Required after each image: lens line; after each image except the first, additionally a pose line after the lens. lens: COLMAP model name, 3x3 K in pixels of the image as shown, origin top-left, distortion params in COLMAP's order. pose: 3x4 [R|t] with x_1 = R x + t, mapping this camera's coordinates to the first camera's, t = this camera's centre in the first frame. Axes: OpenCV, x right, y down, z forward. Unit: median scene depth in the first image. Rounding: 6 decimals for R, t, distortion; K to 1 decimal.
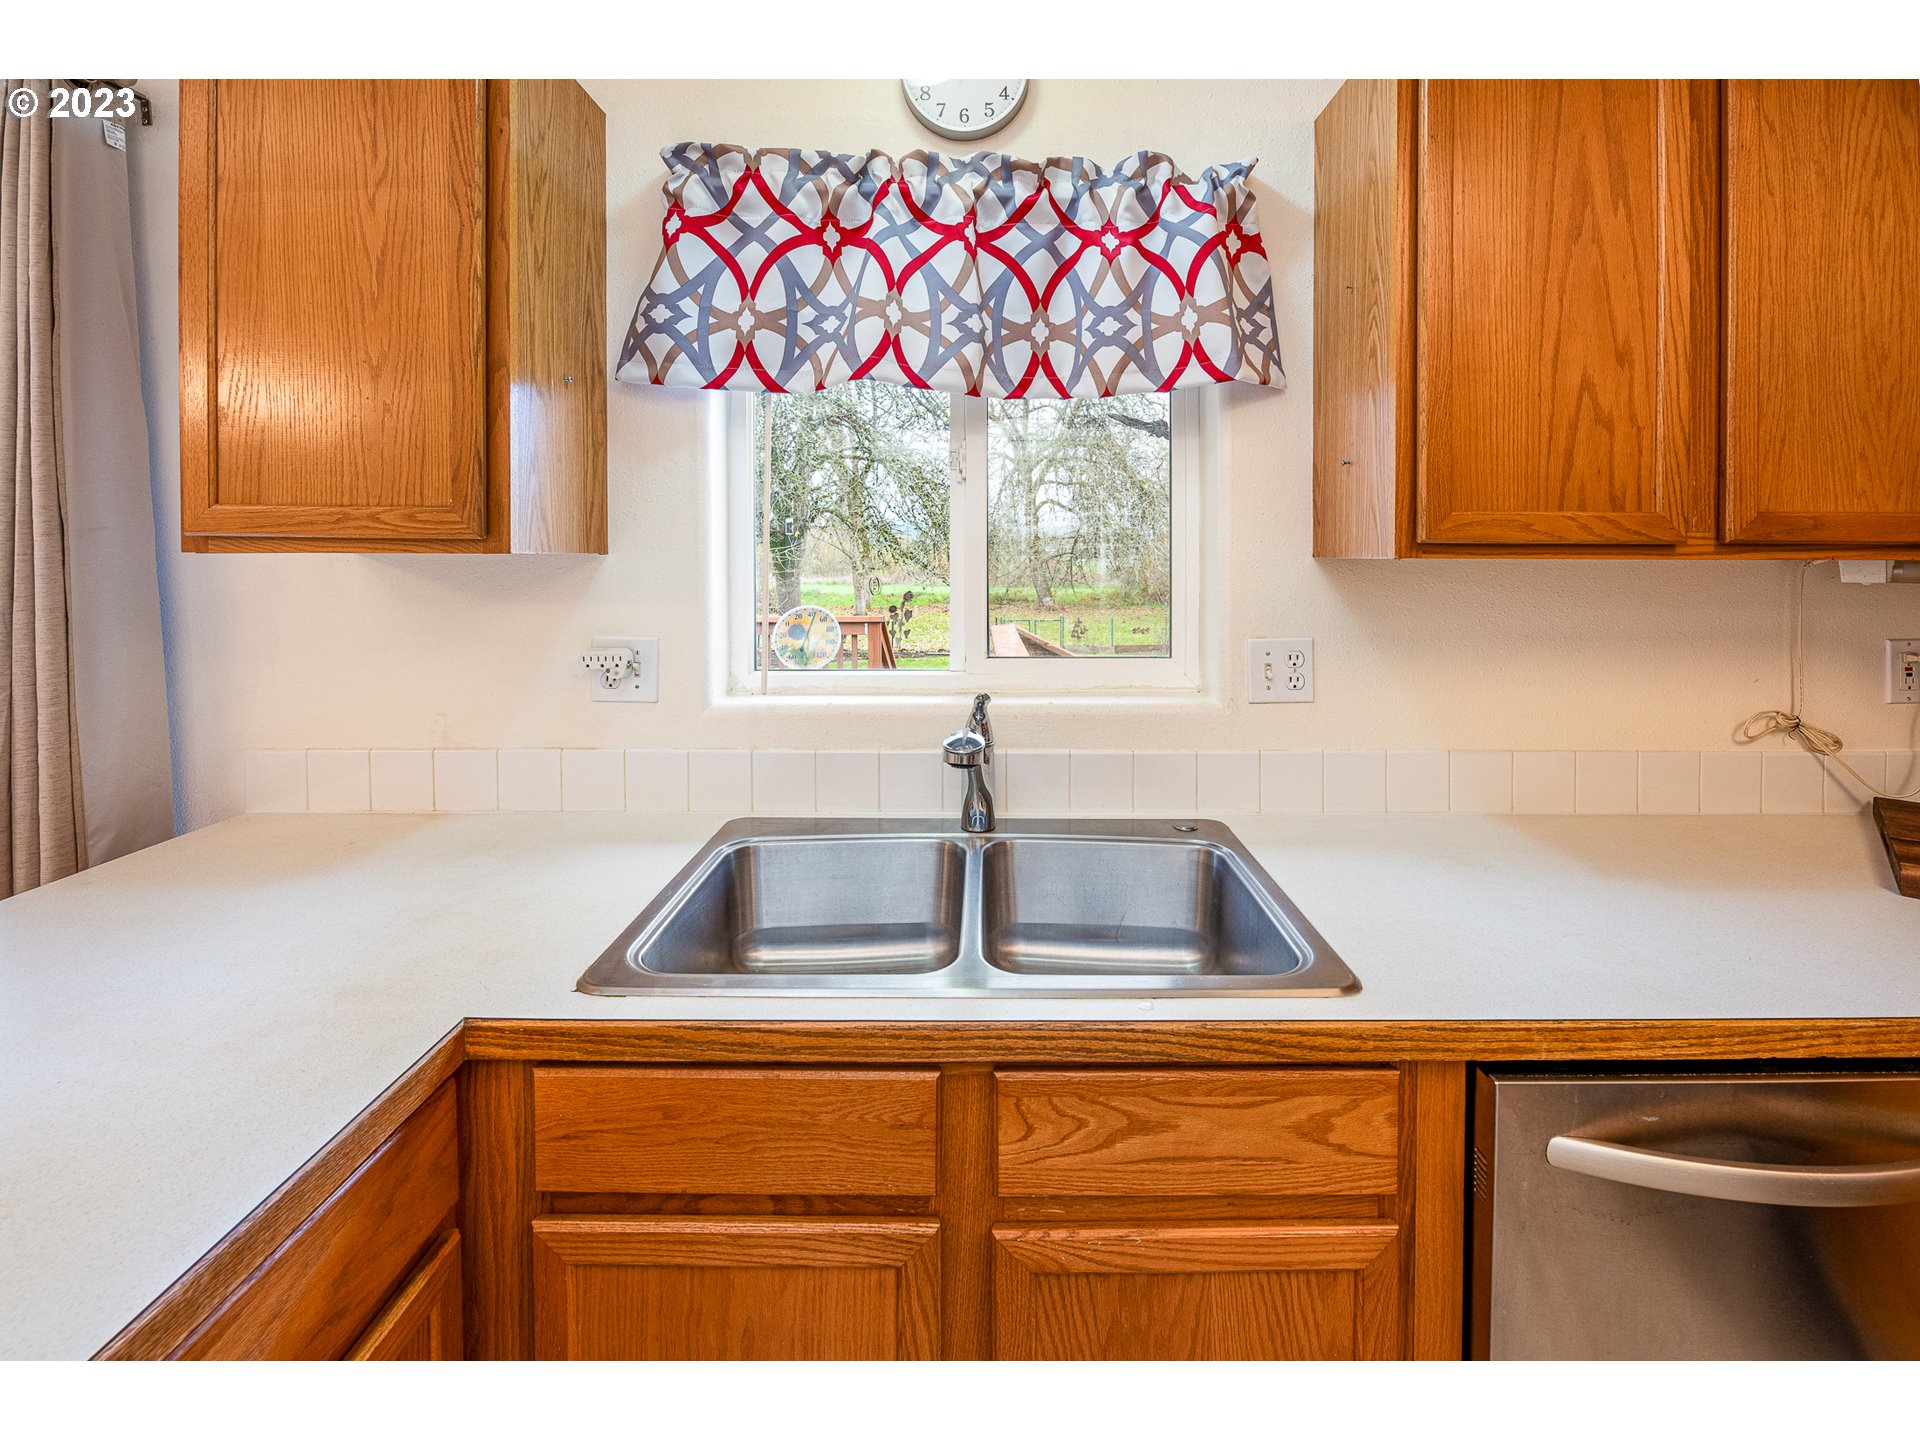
lens RADIAL K [[848.0, 0, 956.5], [0, 848.0, 562.0], [0, 0, 1]] dist [-0.001351, -0.002930]
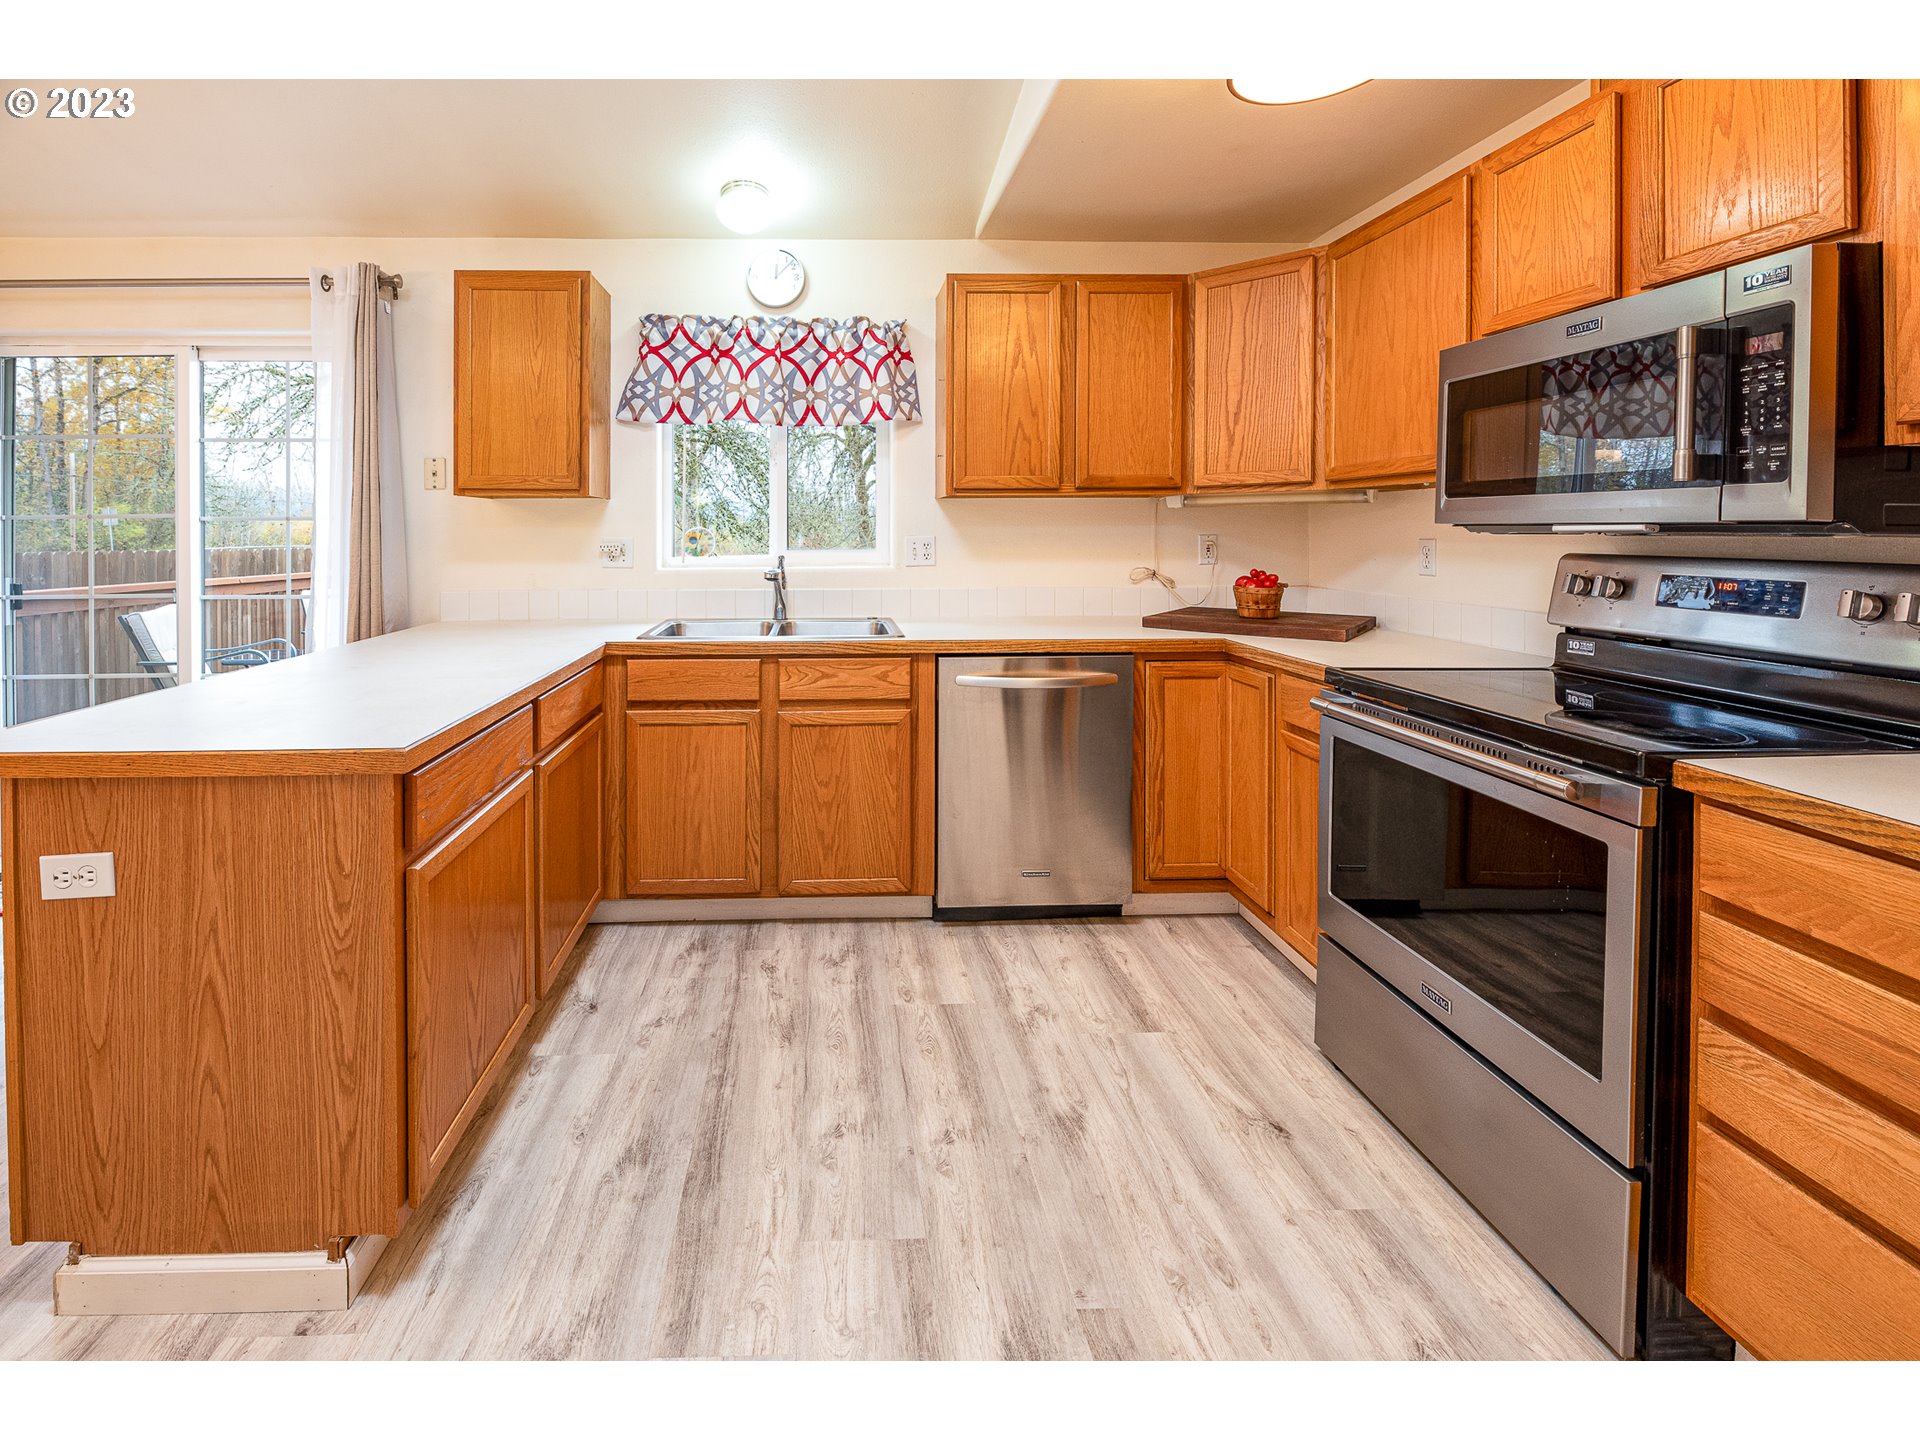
lens RADIAL K [[870.4, 0, 787.9], [0, 870.4, 540.2], [0, 0, 1]] dist [-0.004950, -0.001259]
pose [[0.999857, -0.002801, -0.016663, 0.079479], [0.002727, 0.999986, -0.004431, 0.113671], [0.016675, 0.004385, 0.999851, -1.275192]]
